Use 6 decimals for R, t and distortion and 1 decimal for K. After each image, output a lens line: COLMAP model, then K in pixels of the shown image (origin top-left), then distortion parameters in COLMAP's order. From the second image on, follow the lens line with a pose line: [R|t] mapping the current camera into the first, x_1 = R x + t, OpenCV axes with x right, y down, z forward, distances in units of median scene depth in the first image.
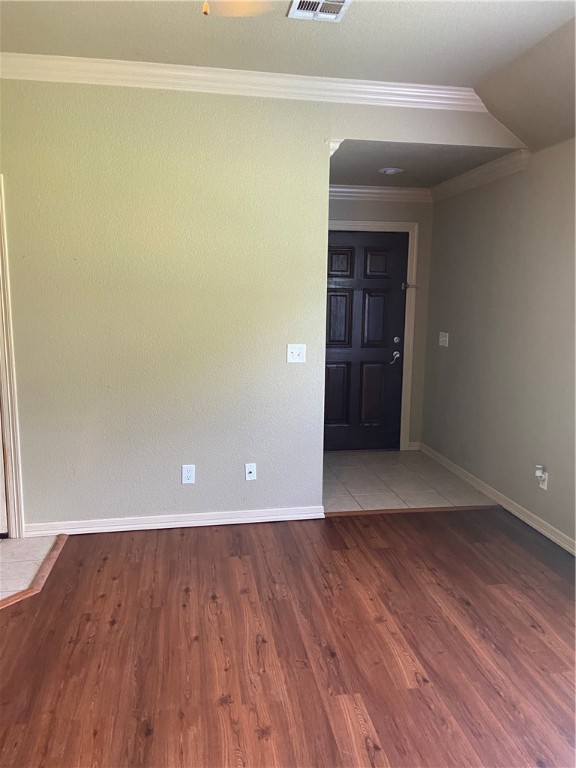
lens RADIAL K [[578.5, 0, 287.8], [0, 578.5, 384.1], [0, 0, 1]] dist [-0.070158, -0.011452]
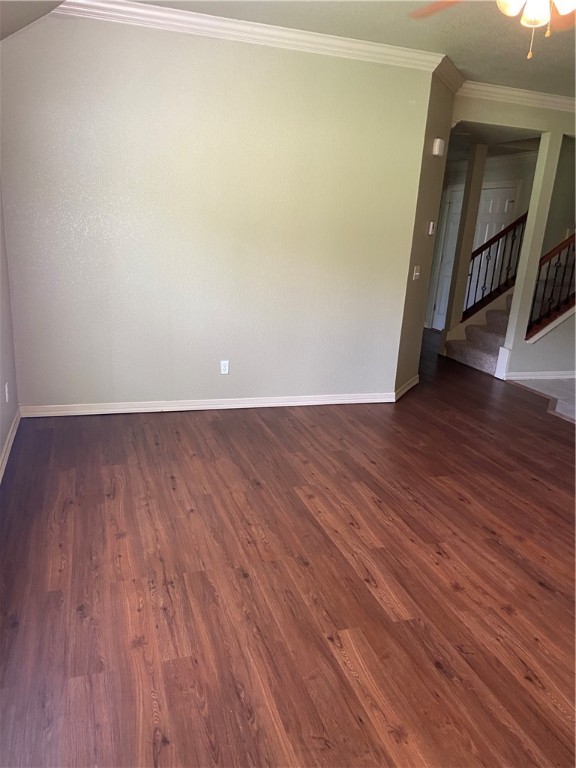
lens RADIAL K [[578.5, 0, 287.6], [0, 578.5, 383.4], [0, 0, 1]] dist [-0.070158, -0.011452]
pose [[-0.987440, 0.010345, -0.157655, 0.460611], [-0.054190, 0.915147, 0.399461, -0.245863], [0.148410, 0.402988, -0.903092, 1.674569]]
